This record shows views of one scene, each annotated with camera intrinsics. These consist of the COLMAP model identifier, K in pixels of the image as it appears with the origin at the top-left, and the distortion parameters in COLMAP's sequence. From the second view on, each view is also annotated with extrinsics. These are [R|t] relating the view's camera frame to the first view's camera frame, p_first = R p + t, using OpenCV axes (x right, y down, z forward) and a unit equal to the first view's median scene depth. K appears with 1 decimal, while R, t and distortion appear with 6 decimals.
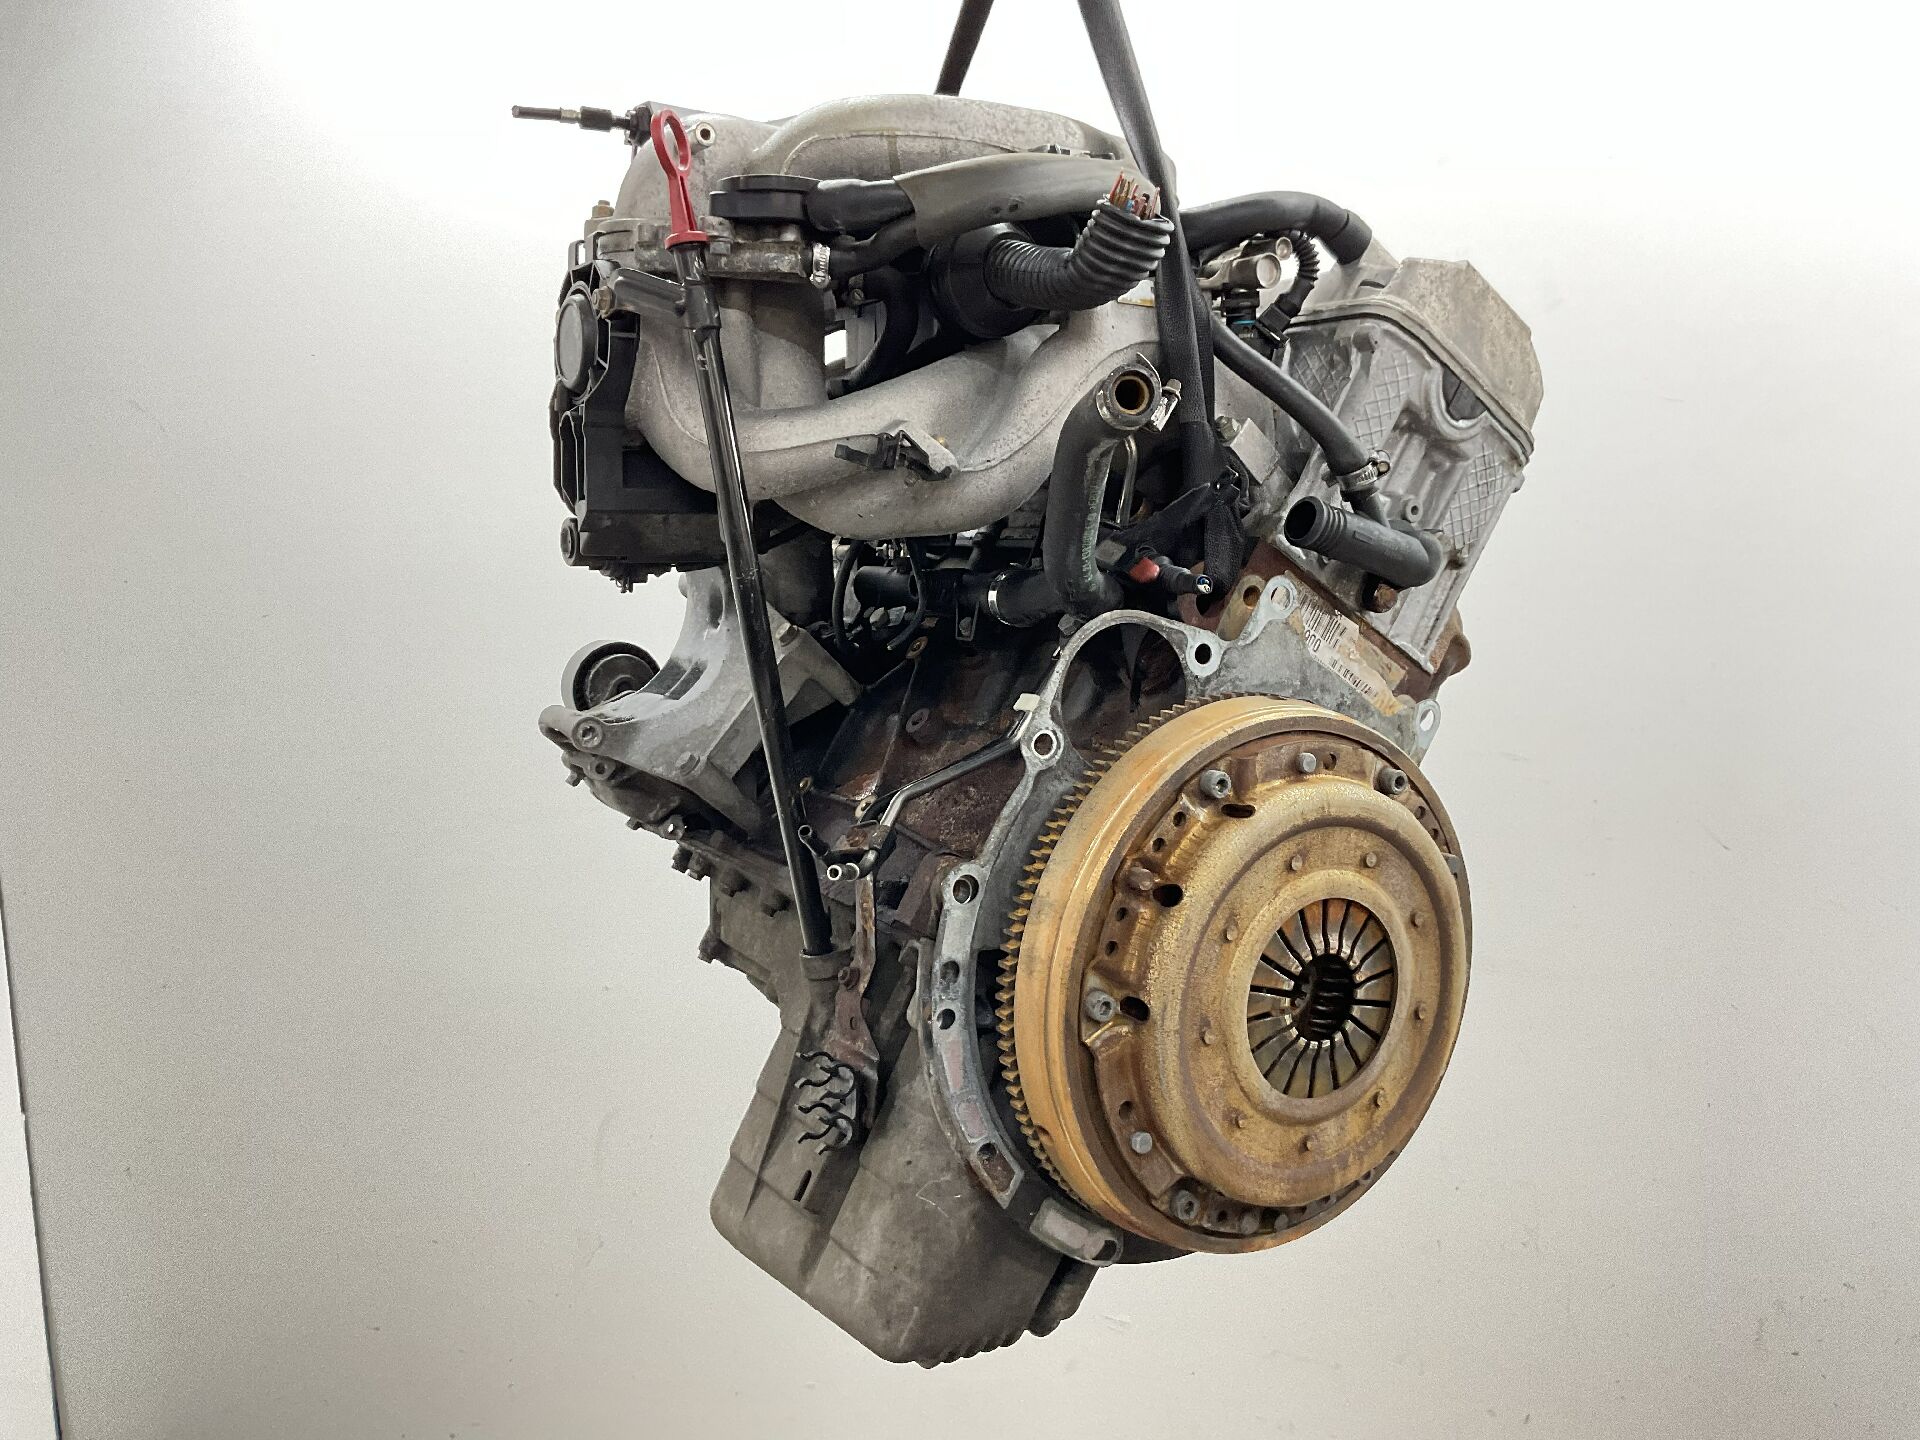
lens RADIAL K [[1593.1, 0, 960.0], [0, 1593.1, 720.0], [0, 0, 1]] dist [0.149163, -0.330198]
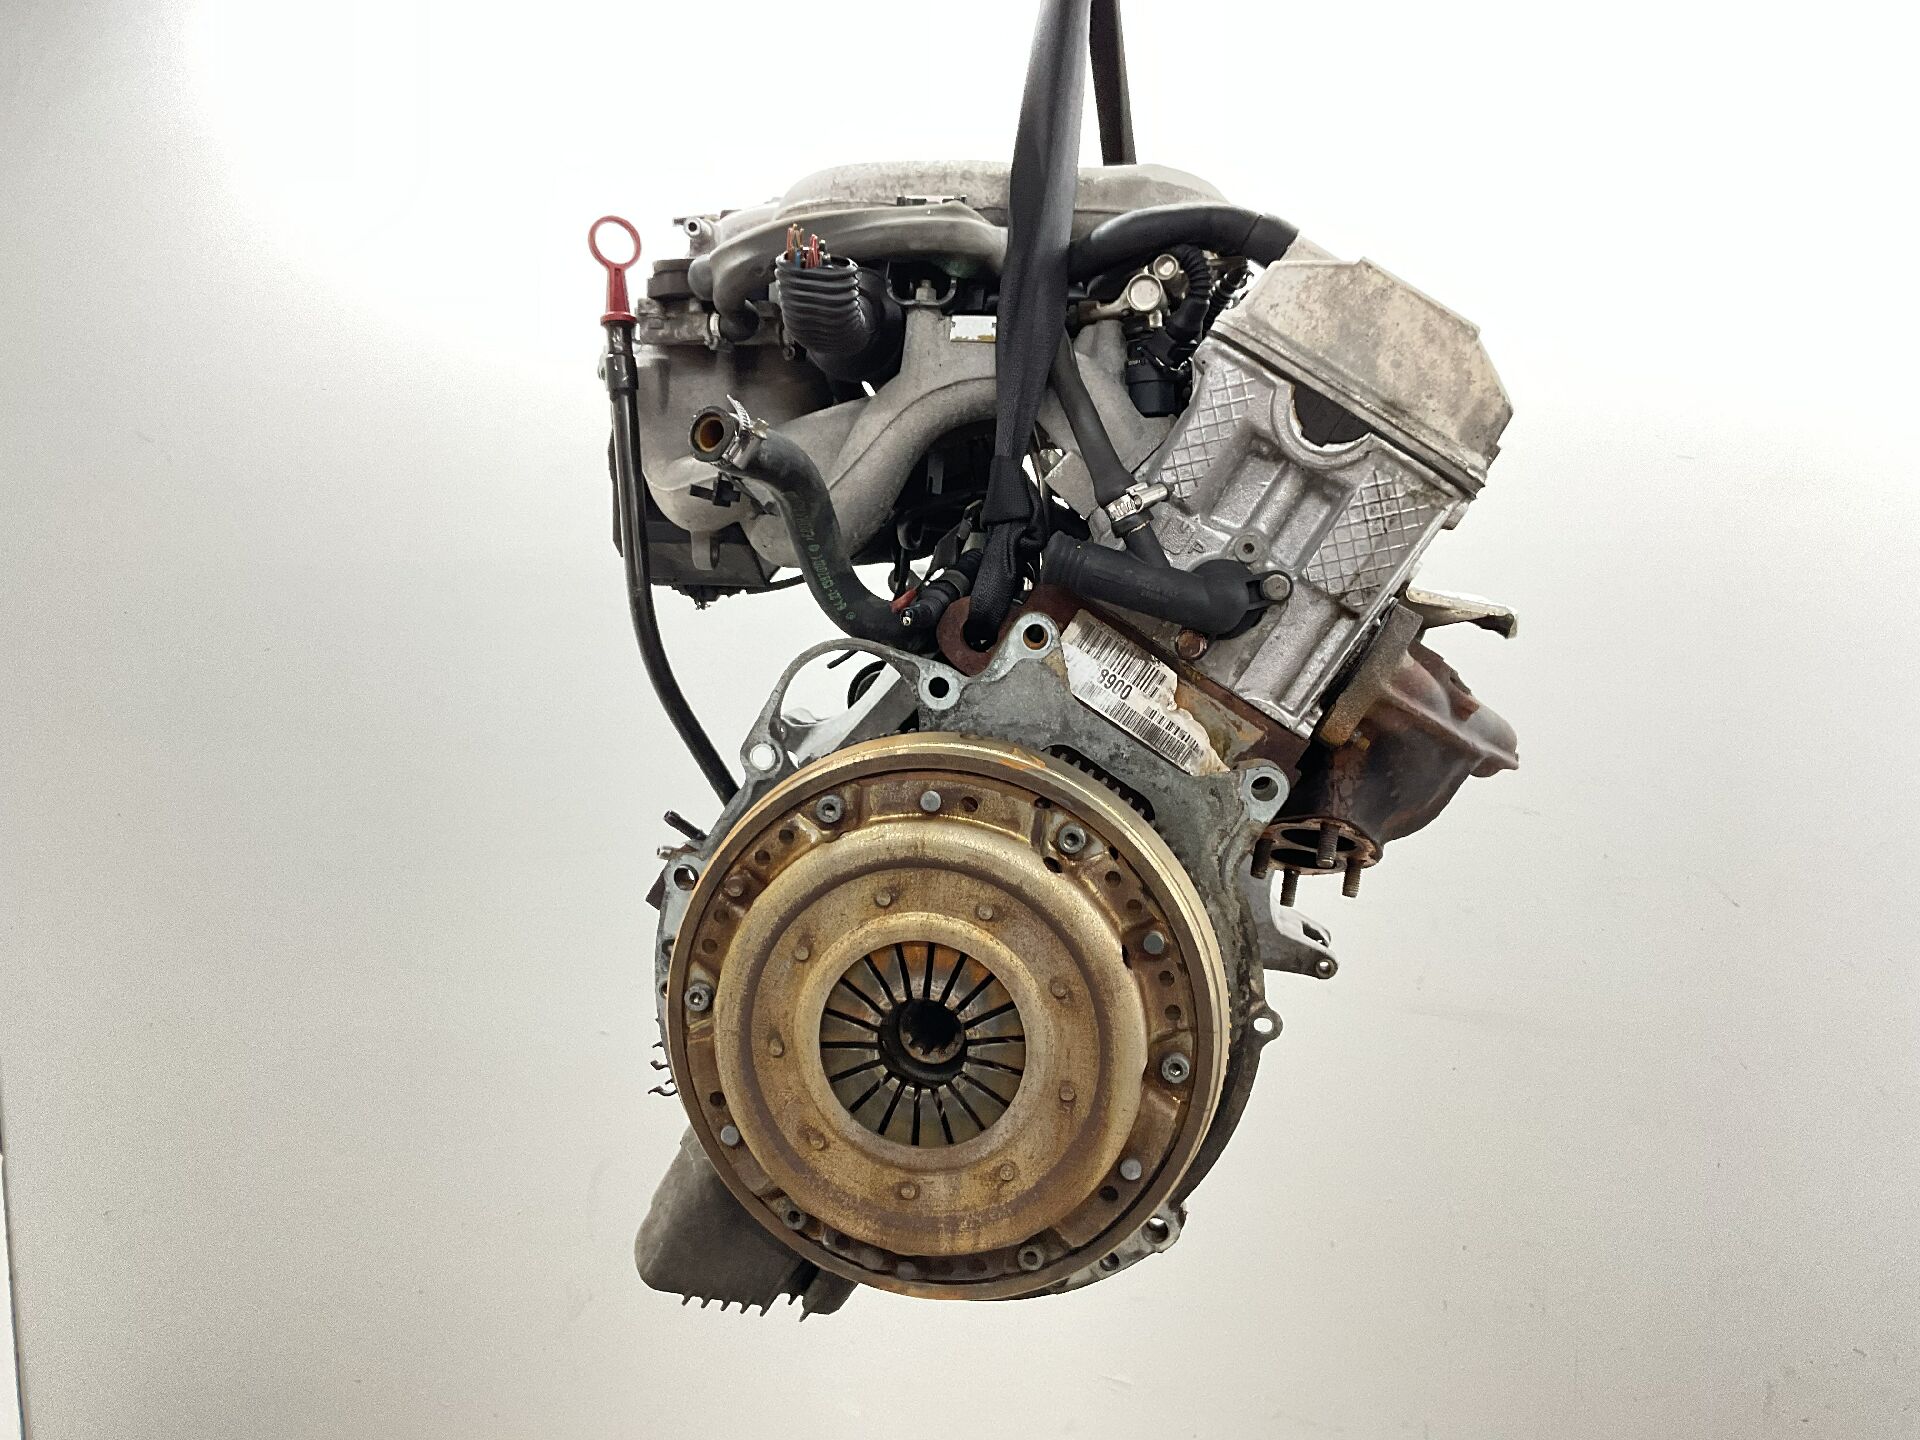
lens RADIAL K [[1593.1, 0, 960.0], [0, 1593.1, 720.0], [0, 0, 1]] dist [0.149163, -0.330198]
pose [[0.732829, 0.082854, -0.675349, 0.857053], [-0.100888, 0.994818, 0.012572, -0.035693], [0.672891, 0.058921, 0.737391, 0.281680]]
